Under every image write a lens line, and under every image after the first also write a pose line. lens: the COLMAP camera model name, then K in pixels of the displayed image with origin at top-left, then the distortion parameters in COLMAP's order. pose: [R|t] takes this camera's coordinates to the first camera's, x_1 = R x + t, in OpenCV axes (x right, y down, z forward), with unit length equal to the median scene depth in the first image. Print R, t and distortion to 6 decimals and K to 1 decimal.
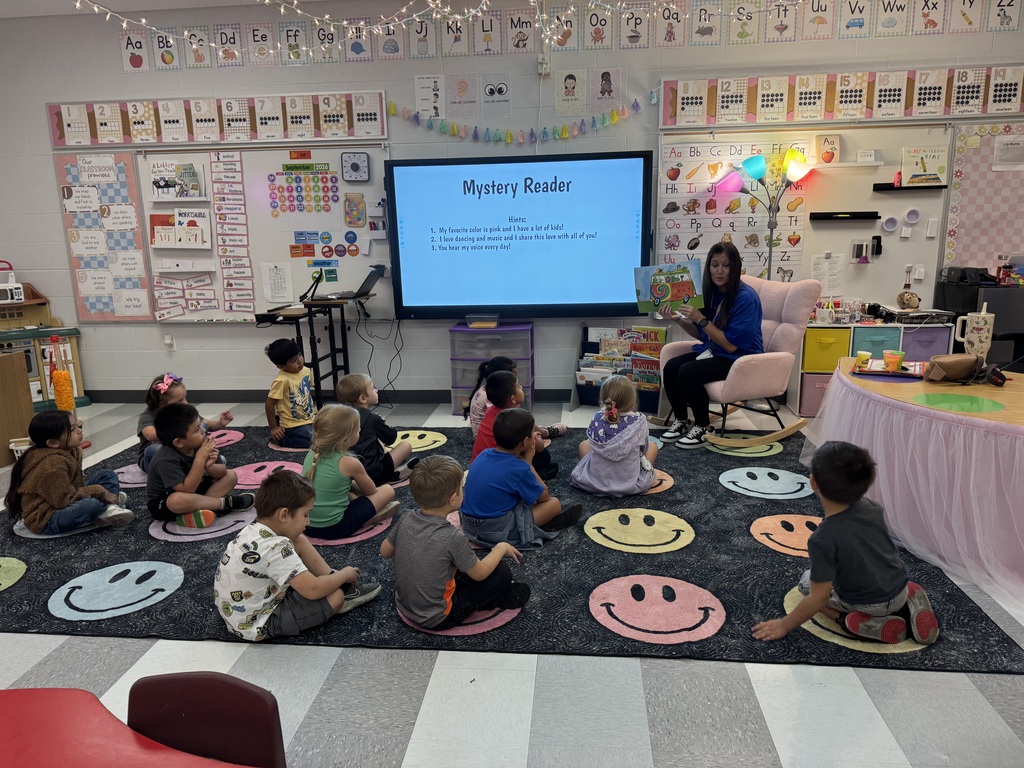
lens RADIAL K [[736.4, 0, 505.5], [0, 736.4, 401.7], [0, 0, 1]] dist [0.031994, -0.037655]
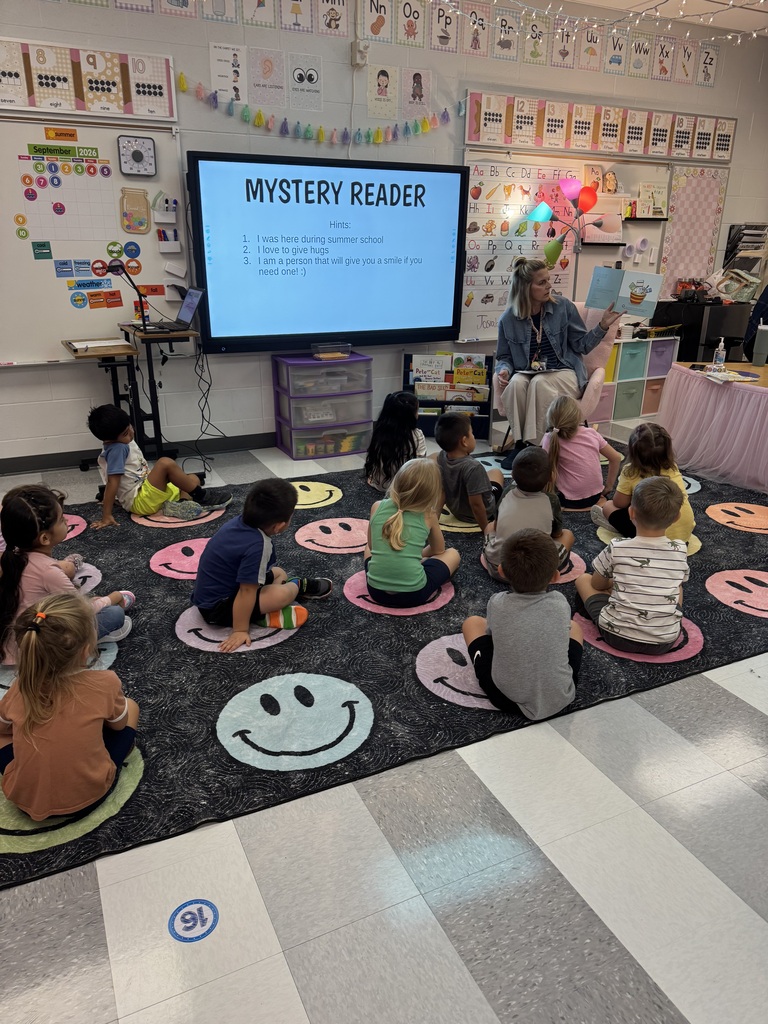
lens RADIAL K [[736.4, 0, 396.3], [0, 736.4, 528.0], [0, 0, 1]] dist [0.031994, -0.037655]
pose [[0.844199, -0.166102, 0.509646, -0.455432], [0.095458, 0.982165, 0.161985, -0.035276], [-0.527462, -0.088098, 0.844998, 0.171472]]
